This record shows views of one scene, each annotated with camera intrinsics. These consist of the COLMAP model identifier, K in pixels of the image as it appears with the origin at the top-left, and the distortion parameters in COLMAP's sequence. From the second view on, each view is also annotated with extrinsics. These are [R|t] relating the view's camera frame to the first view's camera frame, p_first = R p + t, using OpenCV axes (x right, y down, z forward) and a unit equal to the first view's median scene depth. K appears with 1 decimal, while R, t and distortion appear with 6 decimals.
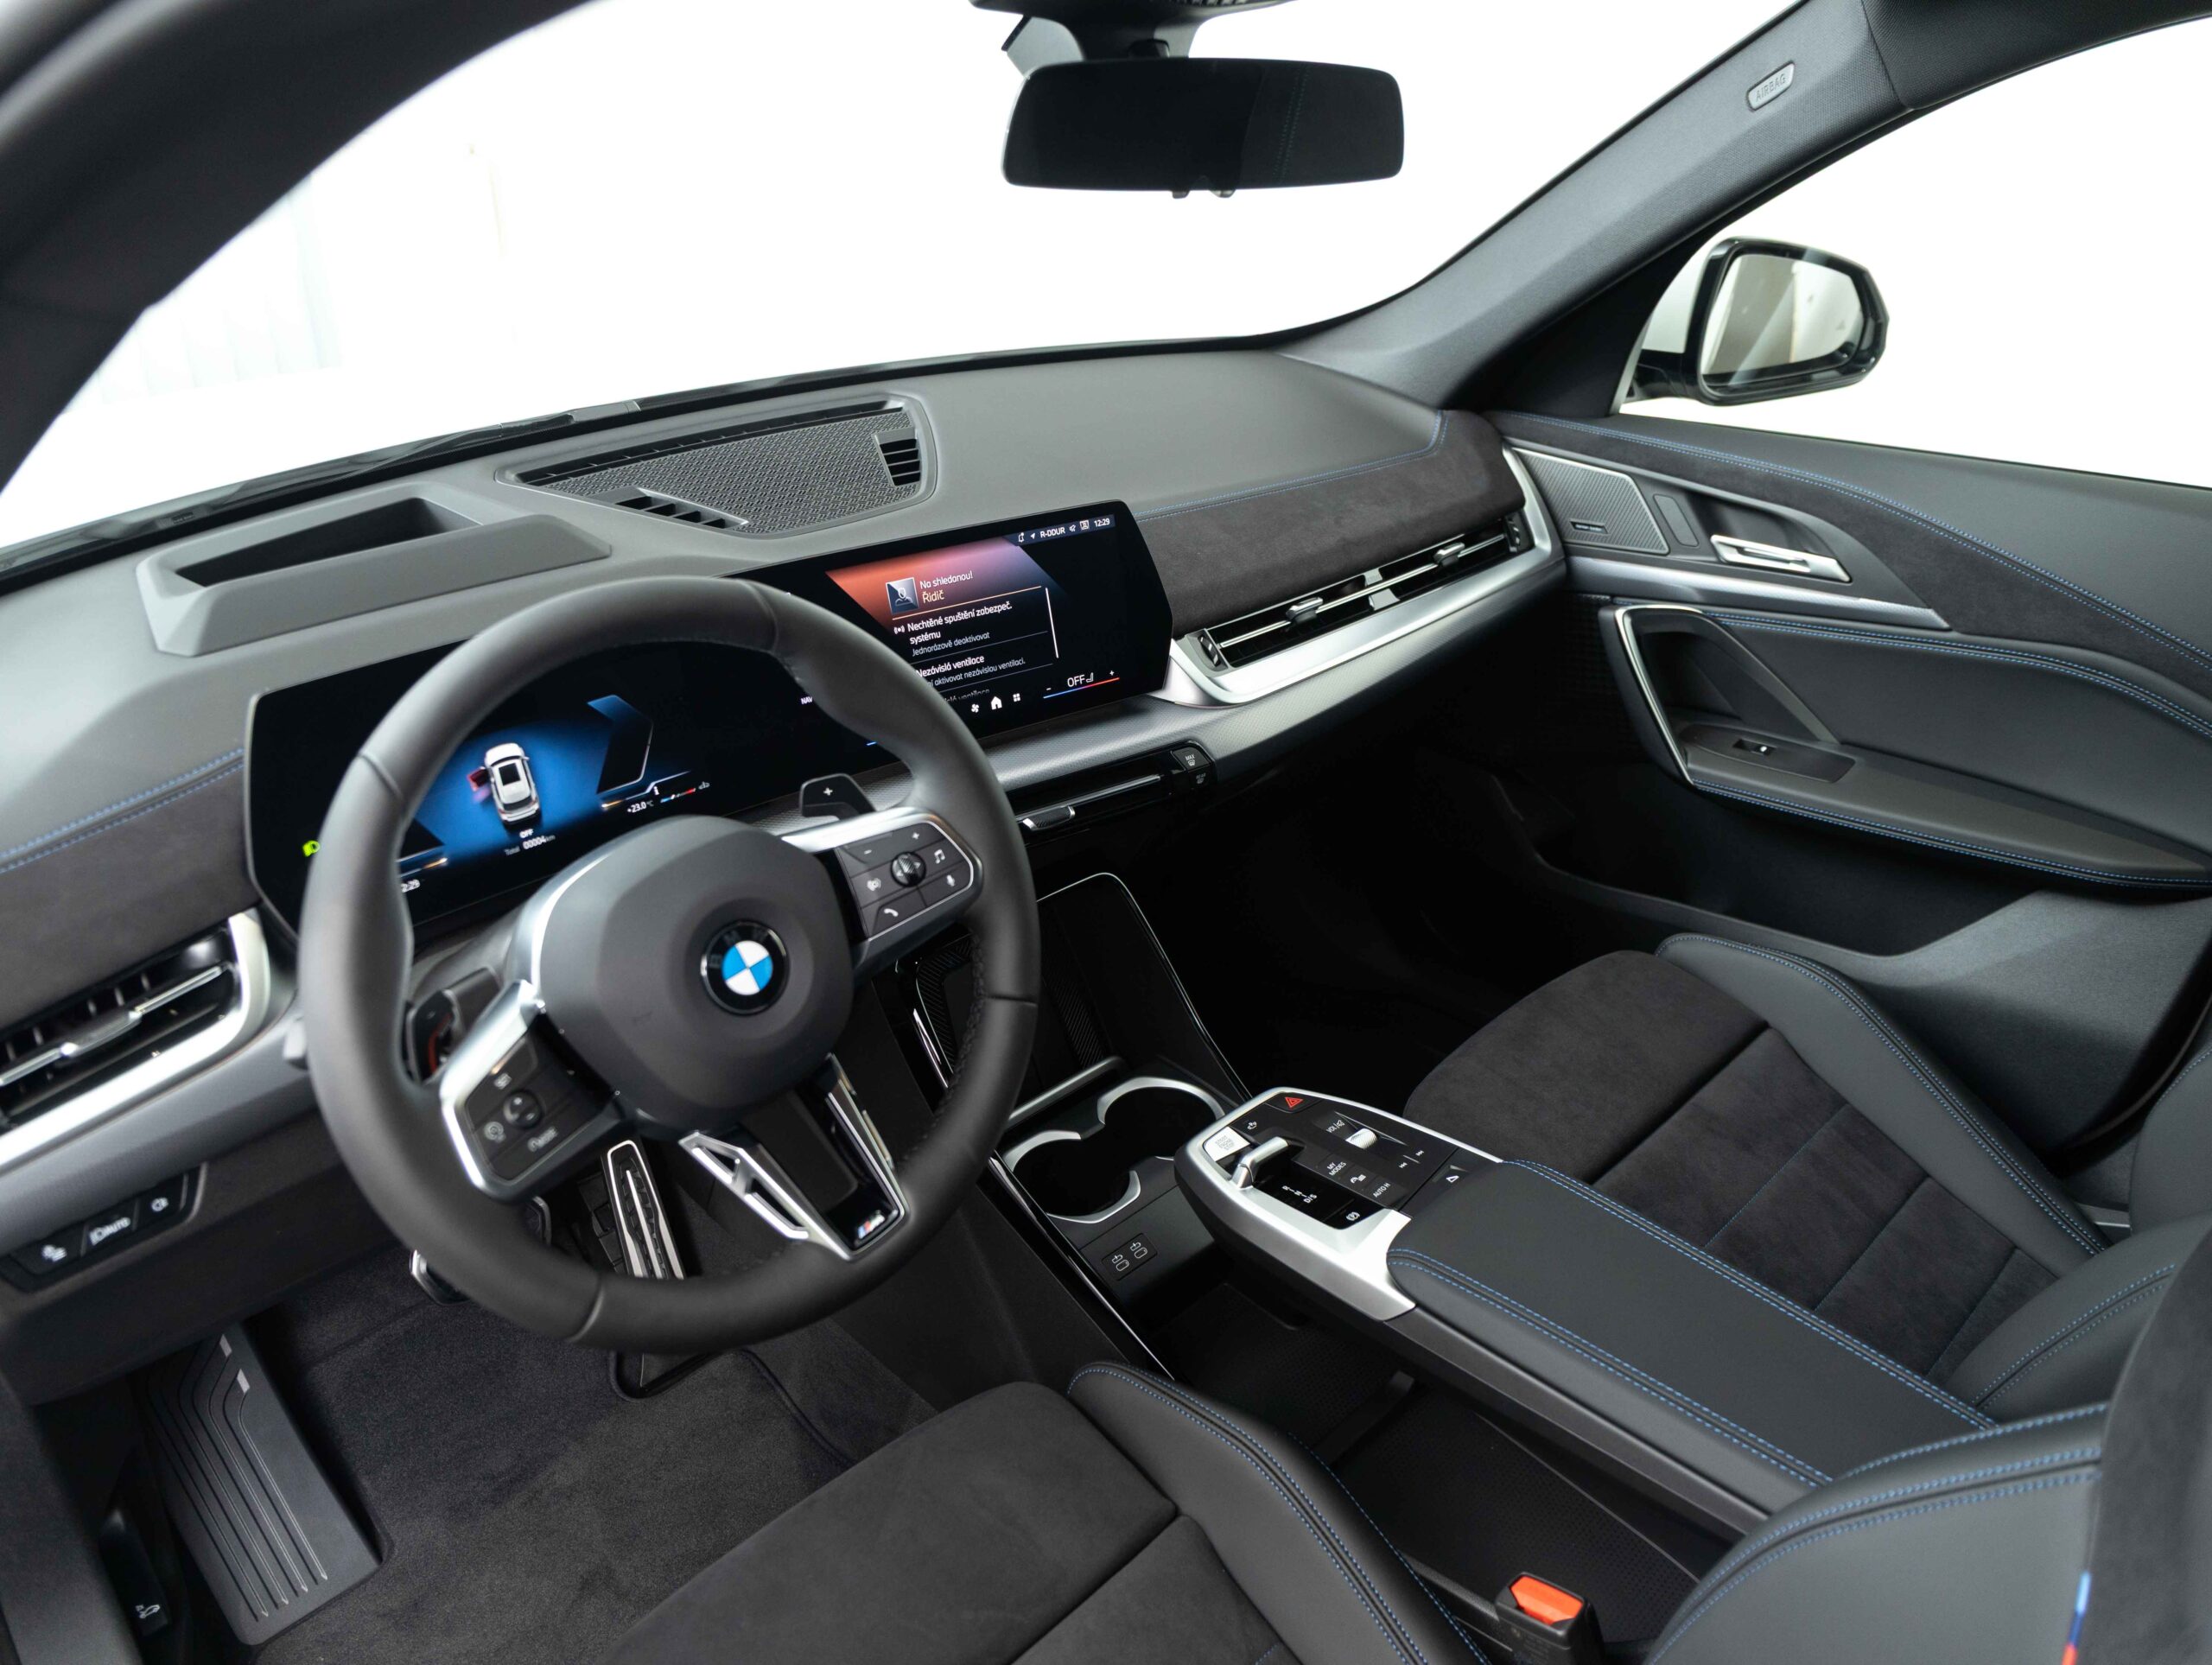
lens RADIAL K [[1522.2, 0, 1110.0], [0, 1522.2, 832.2], [0, 0, 1]] dist [-0.006723, -0.004445]
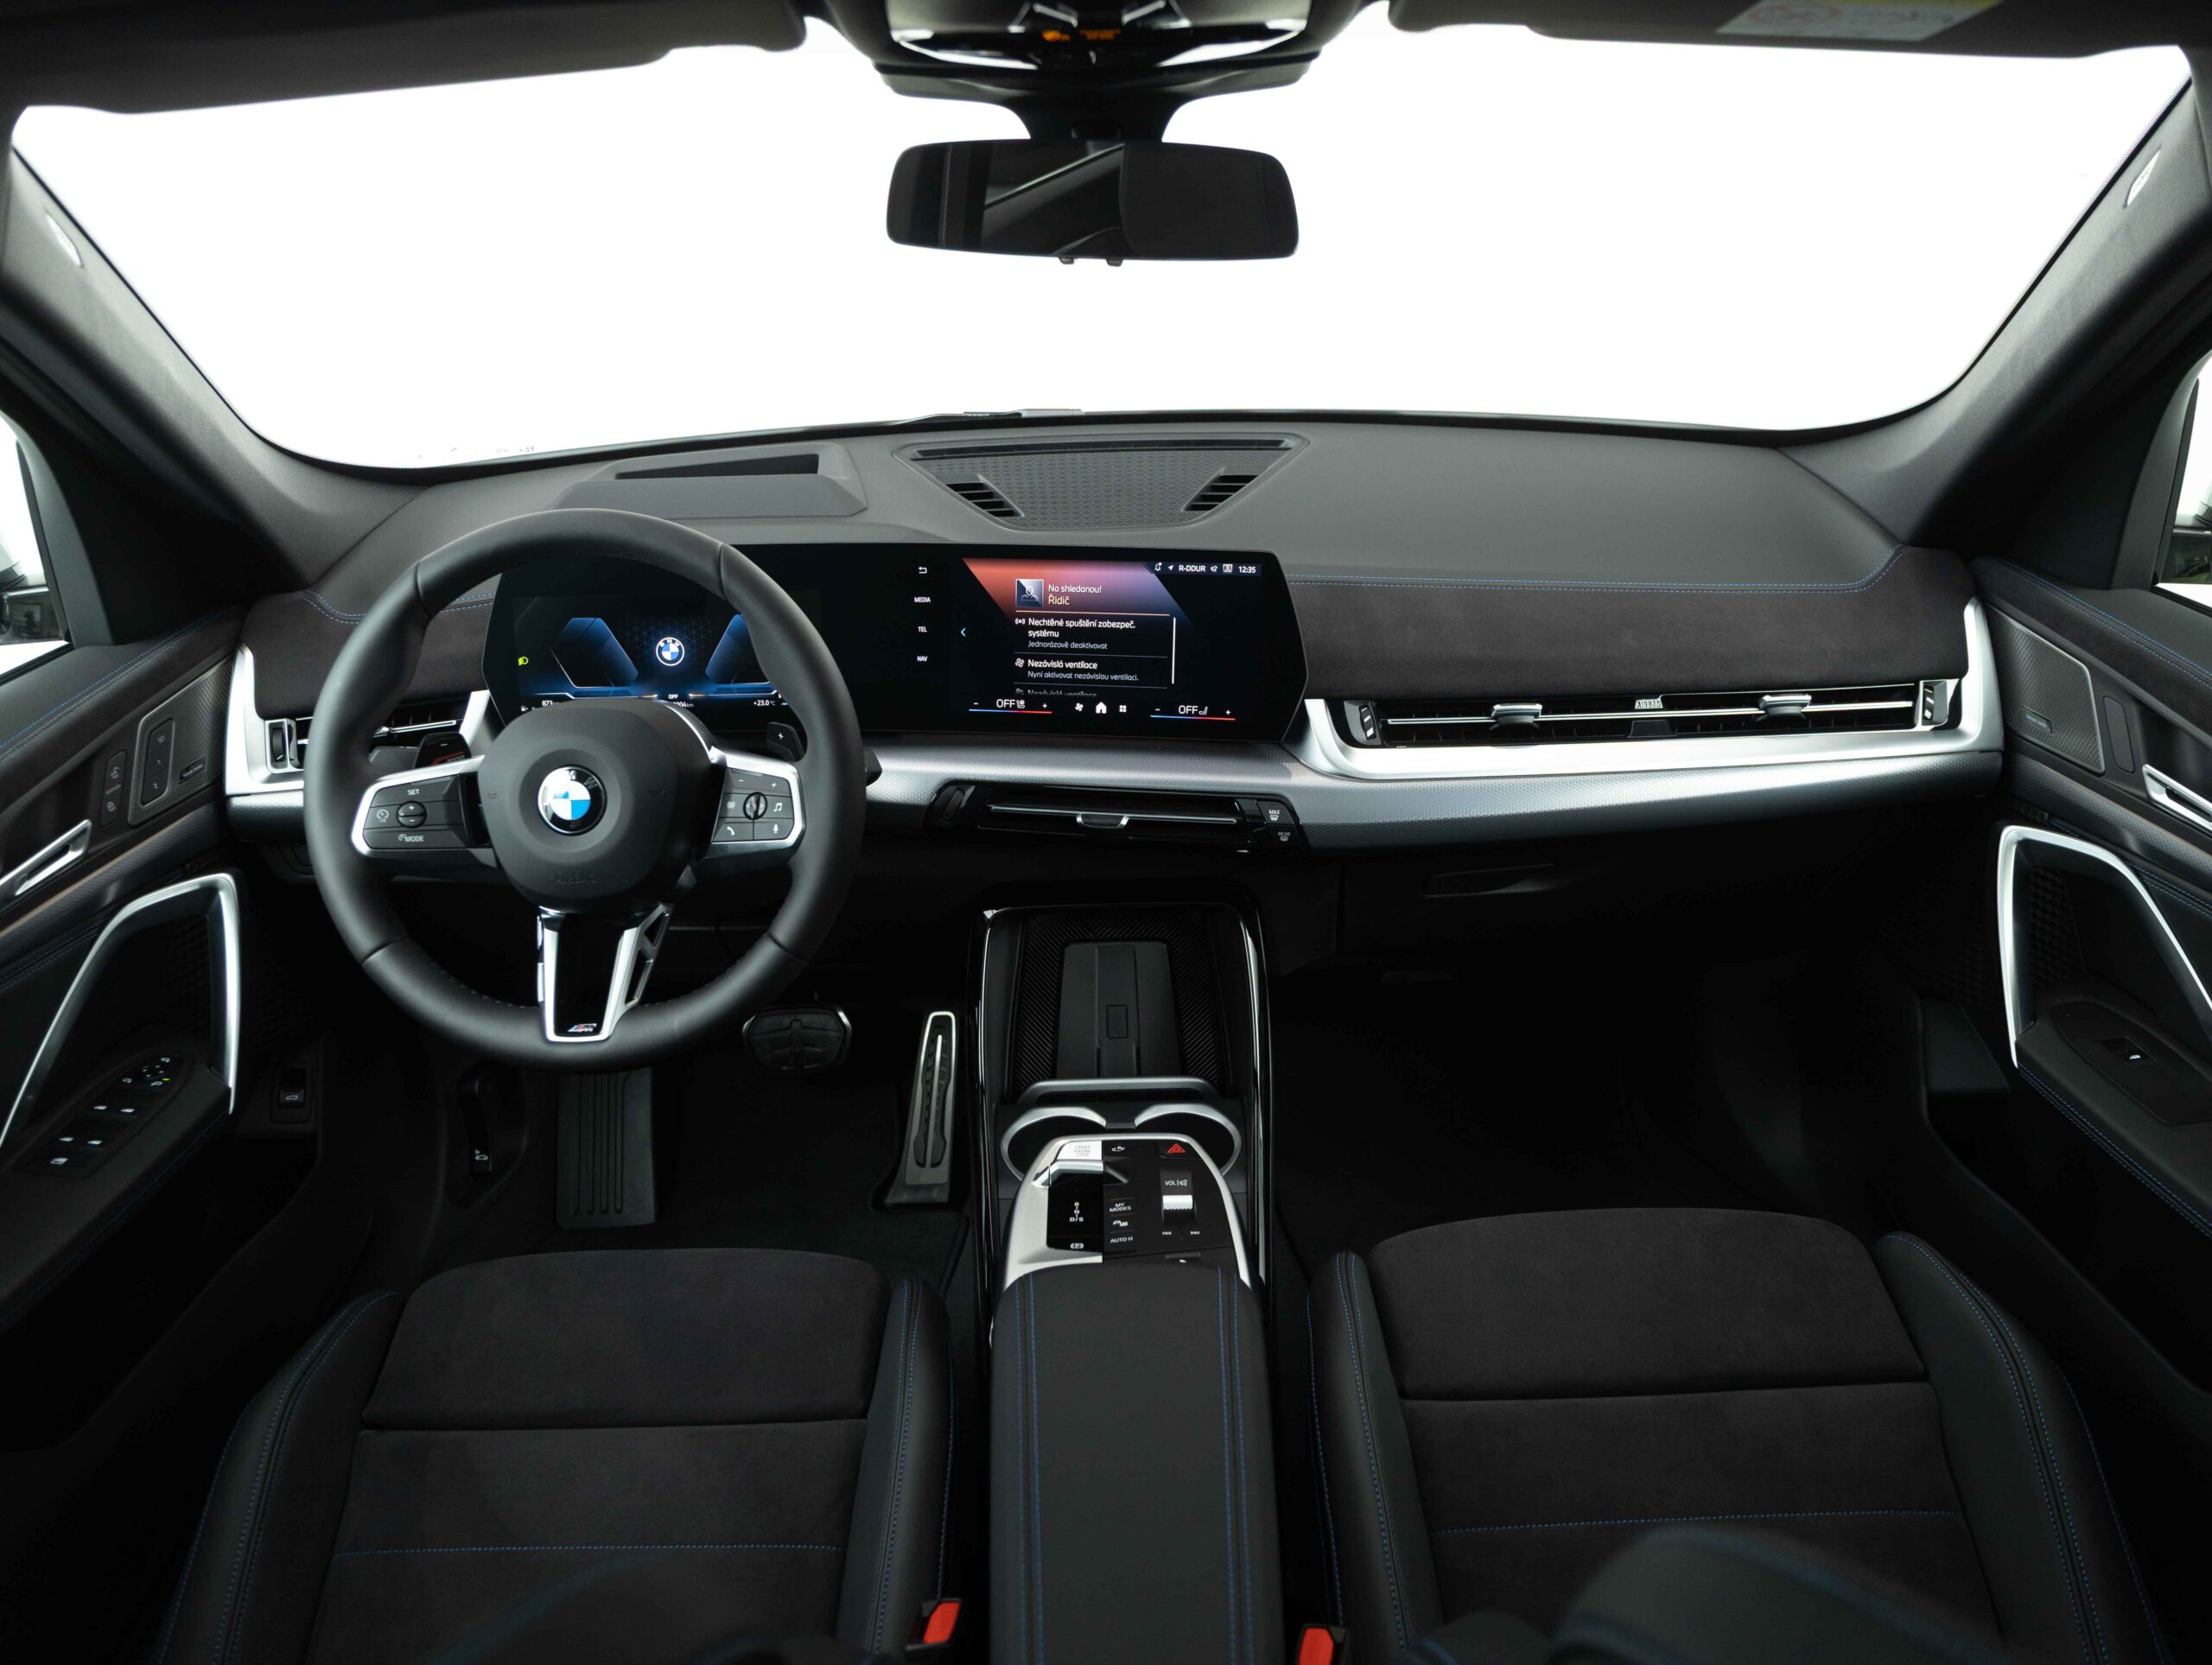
lens RADIAL K [[1522.2, 0, 1113.4], [0, 1522.2, 834.7], [0, 0, 1]] dist [-0.006723, -0.004445]
pose [[0.749258, 0.287485, -0.596628, 0.622011], [-0.300397, 0.950394, 0.080702, -0.090321], [0.590232, 0.118759, 0.798450, 0.138223]]
